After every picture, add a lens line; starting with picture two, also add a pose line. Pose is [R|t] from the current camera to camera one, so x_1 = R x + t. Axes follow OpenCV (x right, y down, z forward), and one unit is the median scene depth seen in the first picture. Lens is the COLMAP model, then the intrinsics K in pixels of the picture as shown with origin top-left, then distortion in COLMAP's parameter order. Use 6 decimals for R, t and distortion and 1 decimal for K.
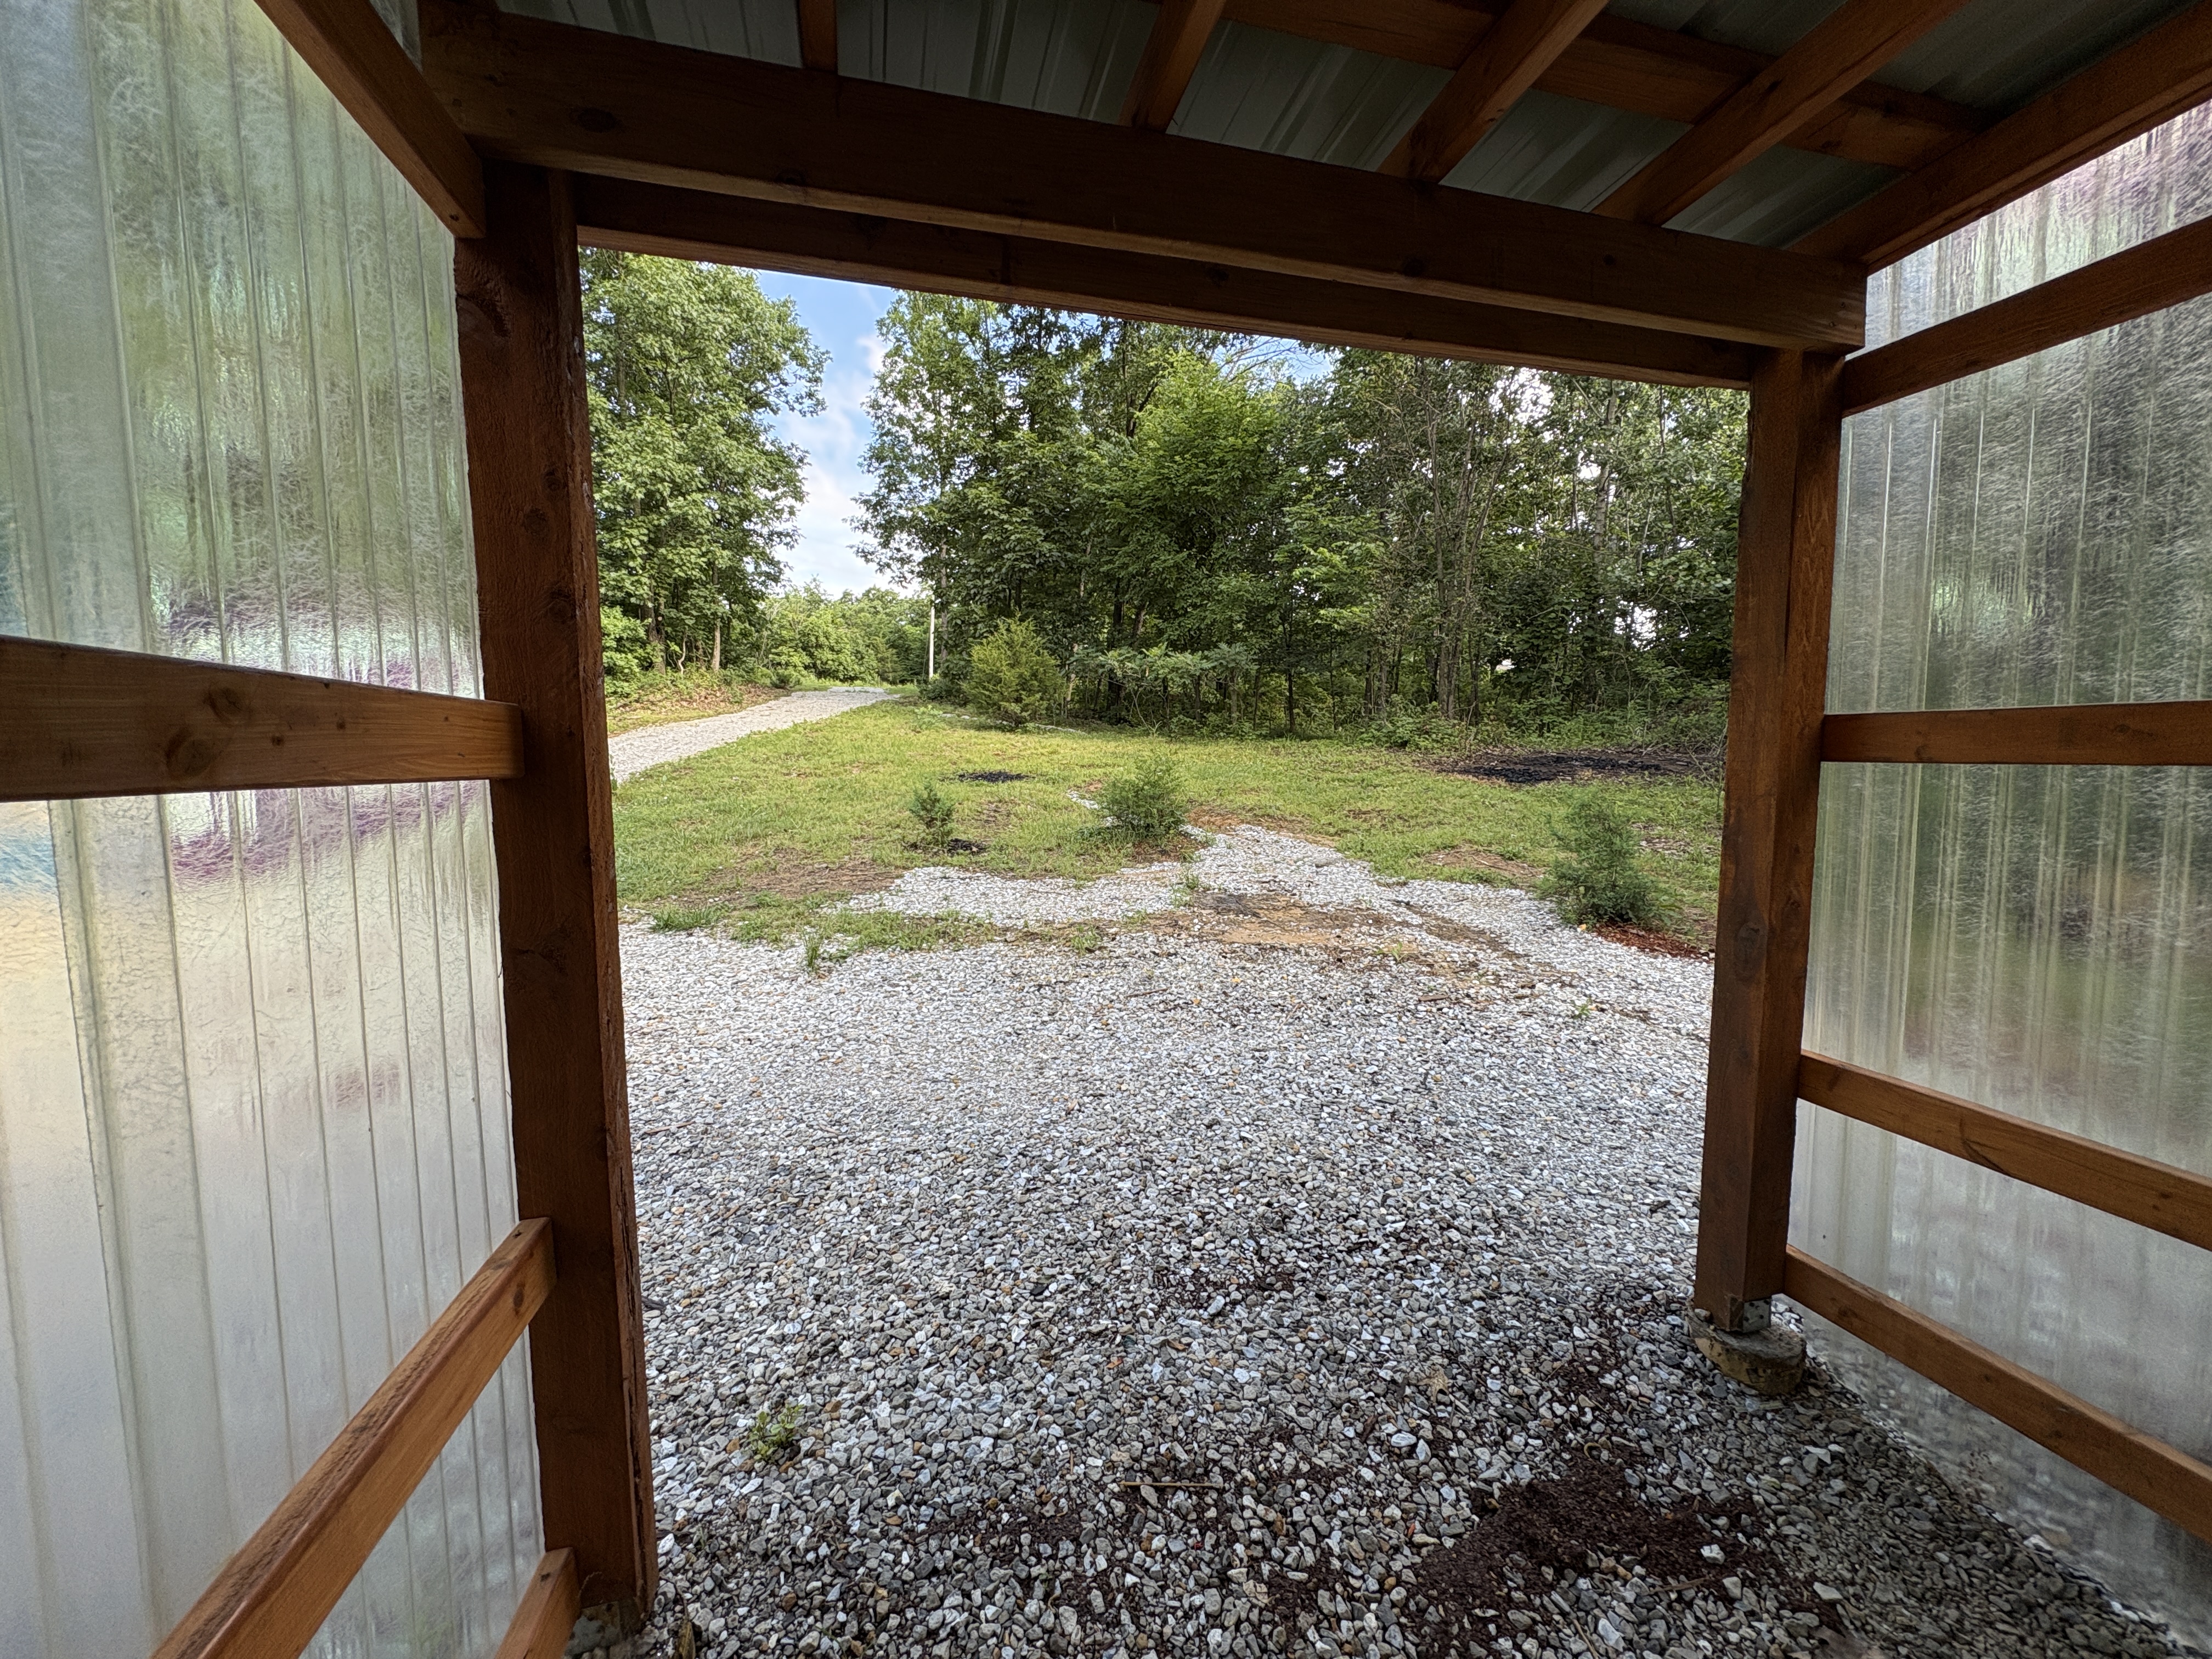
lens RADIAL K [[875.5, 0, 1109.2], [0, 875.5, 828.1], [0, 0, 1]] dist [-0.002498, 0.000661]
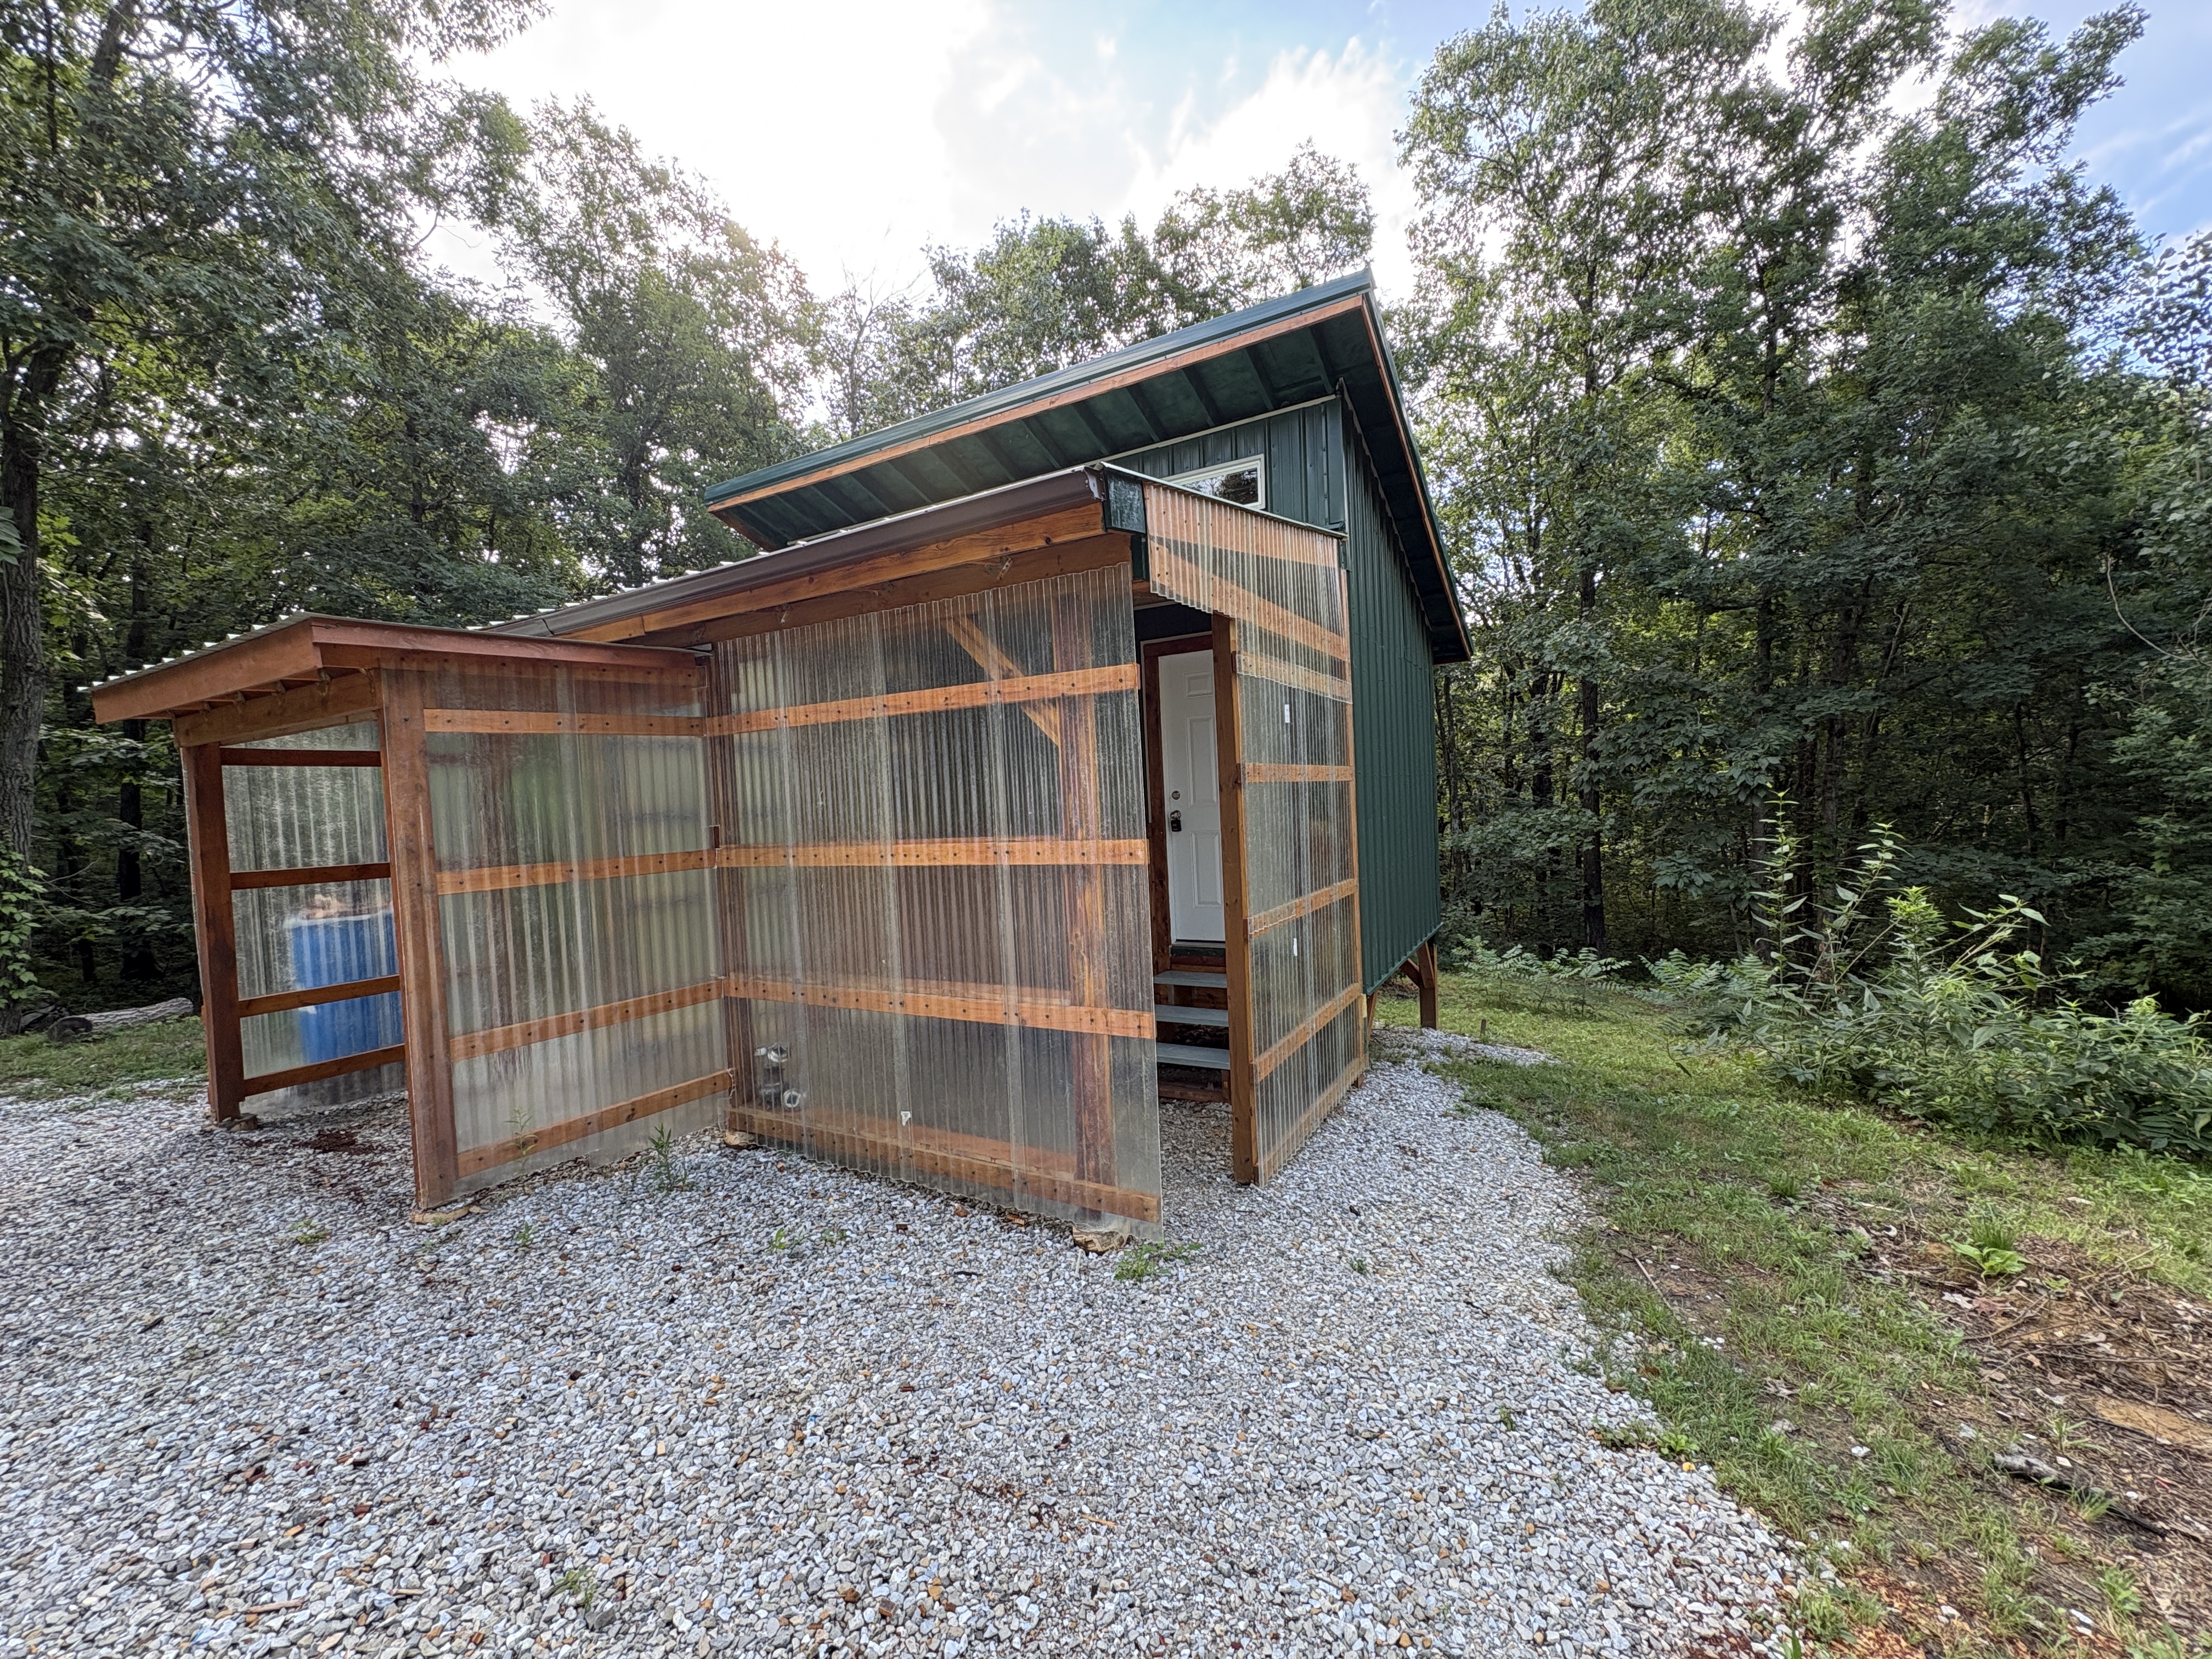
lens RADIAL K [[877.1, 0, 1109.7], [0, 877.1, 830.2], [0, 0, 1]] dist [0.000458, 0.000067]
pose [[-0.704888, 0.018401, 0.709080, -2.898378], [0.113932, 0.989621, 0.087577, -0.178604], [-0.700109, 0.142519, -0.699668, 0.915133]]
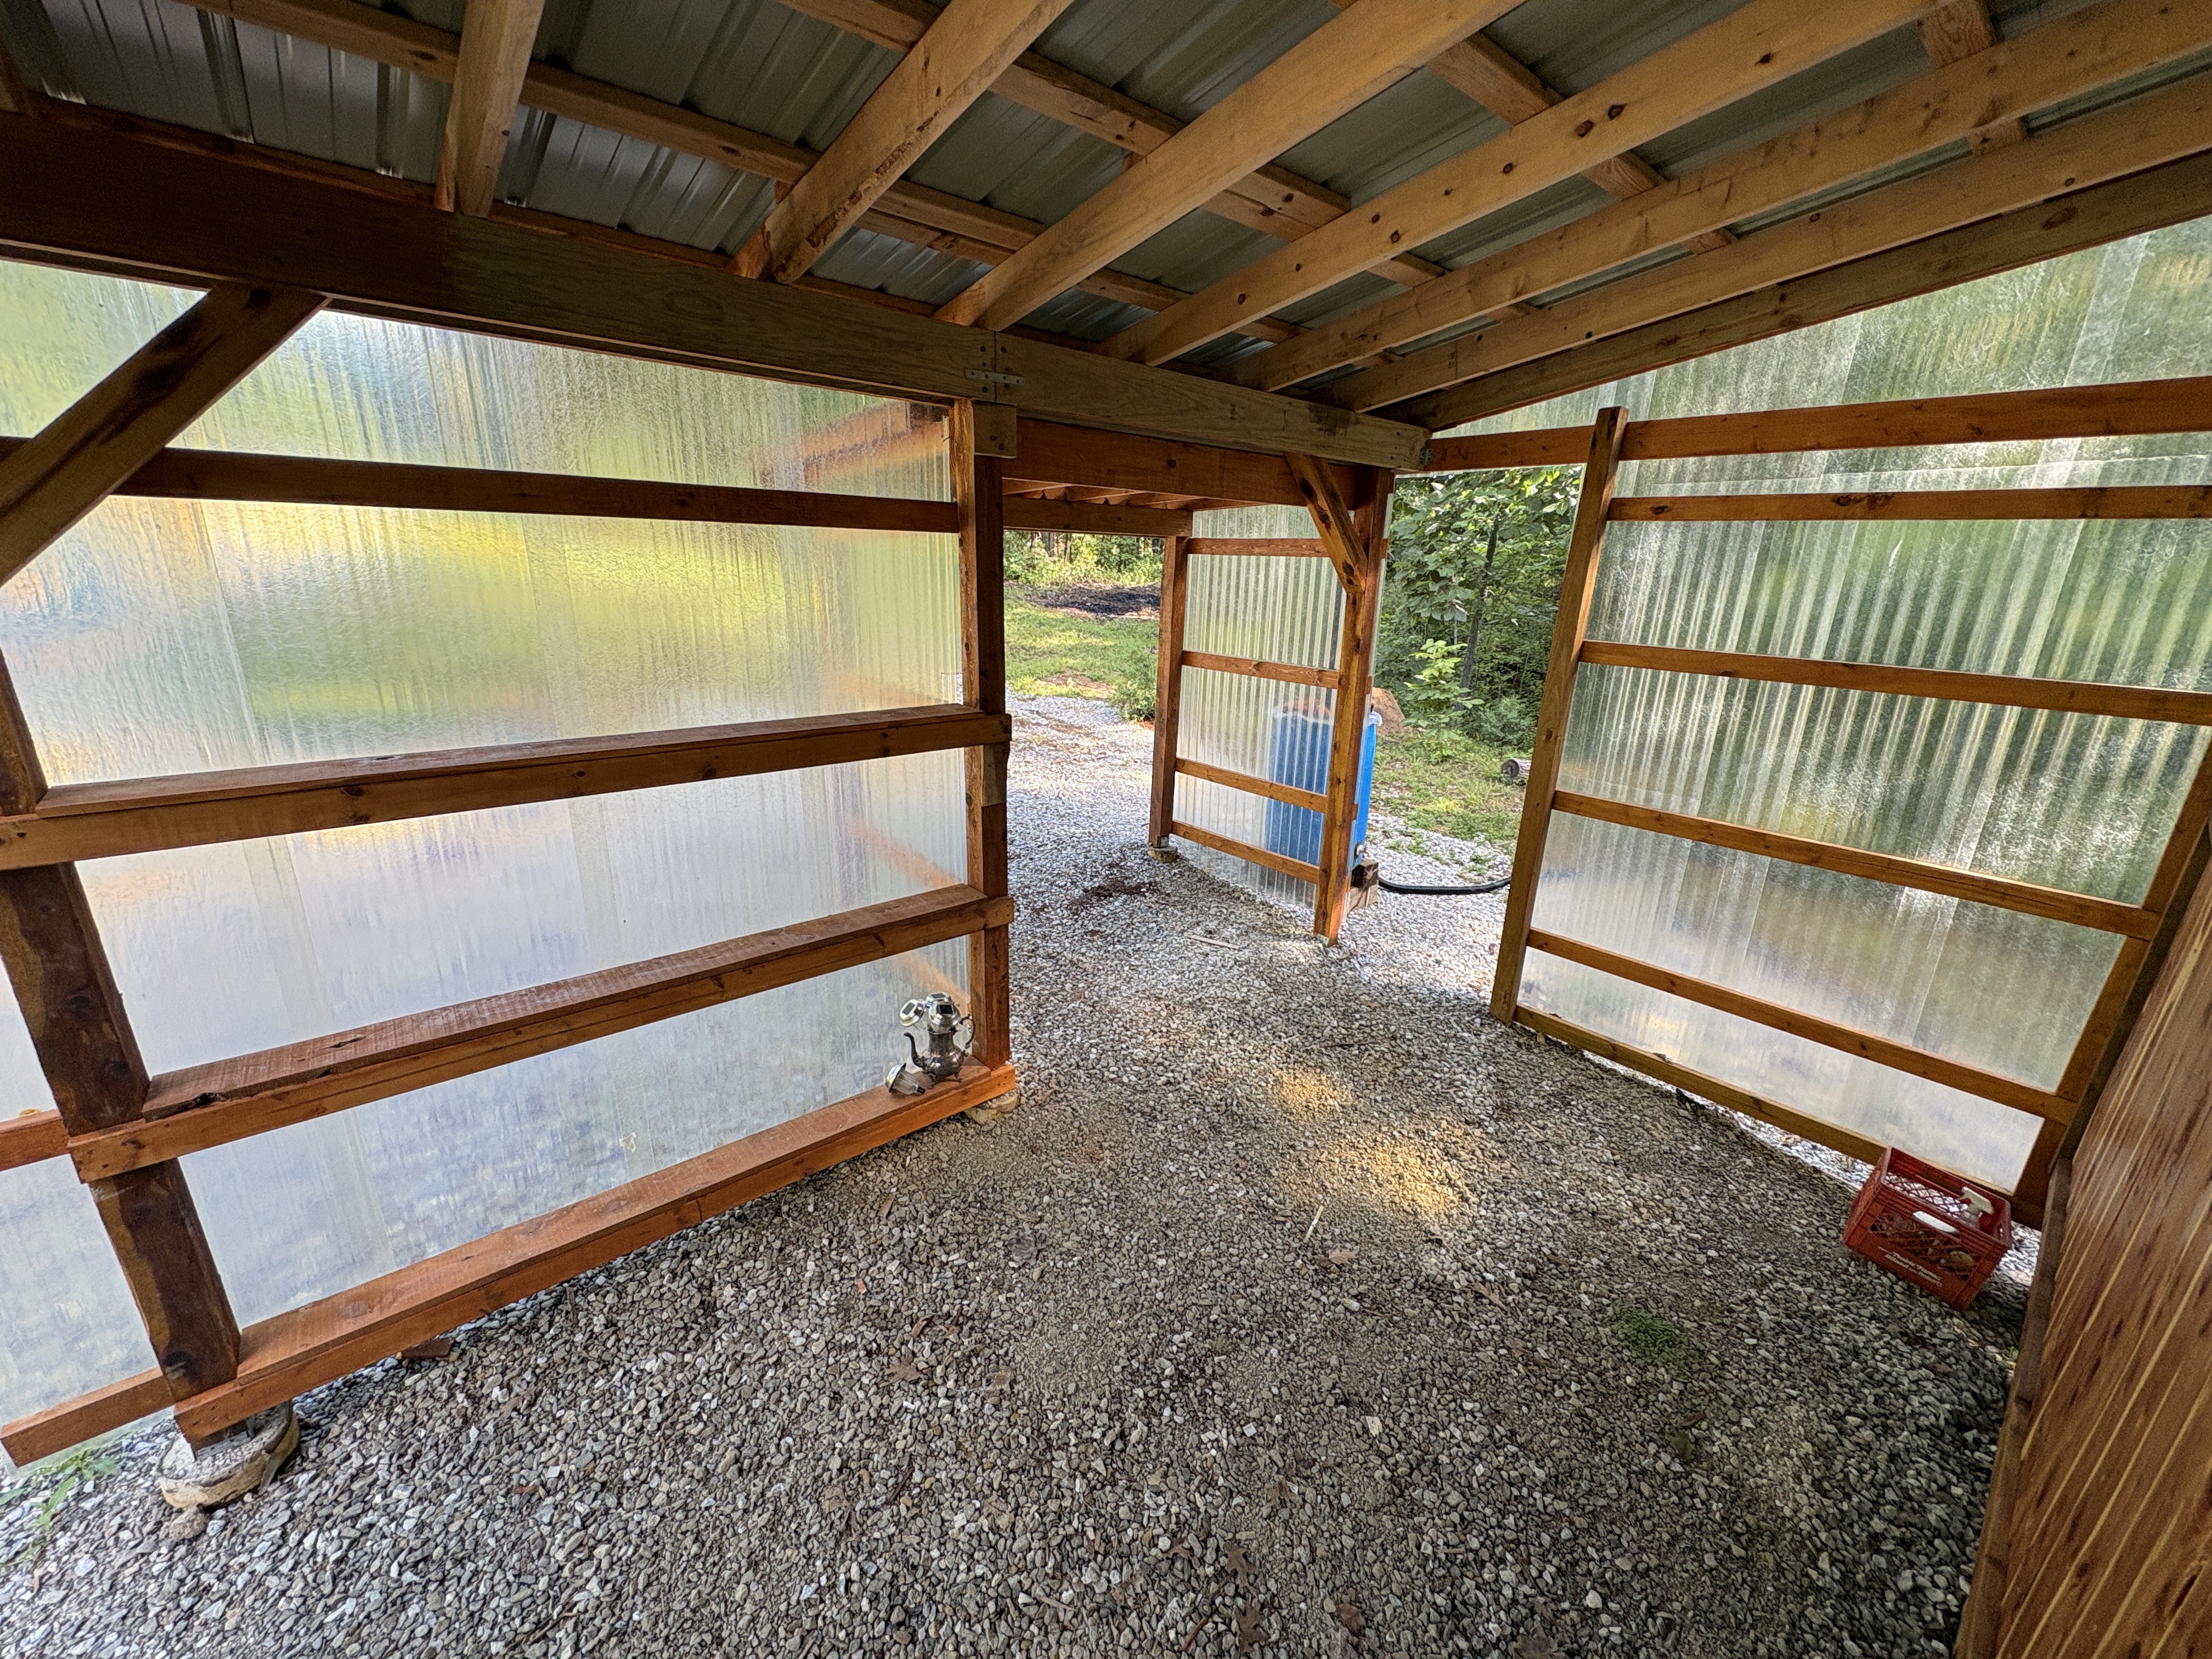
lens RADIAL K [[875.5, 0, 1109.2], [0, 875.5, 828.1], [0, 0, 1]] dist [-0.002498, 0.000661]
pose [[0.904151, -0.092318, 0.417118, -0.768466], [0.000713, 0.976697, 0.214619, -0.169415], [-0.427212, -0.193751, 0.883148, -1.728809]]
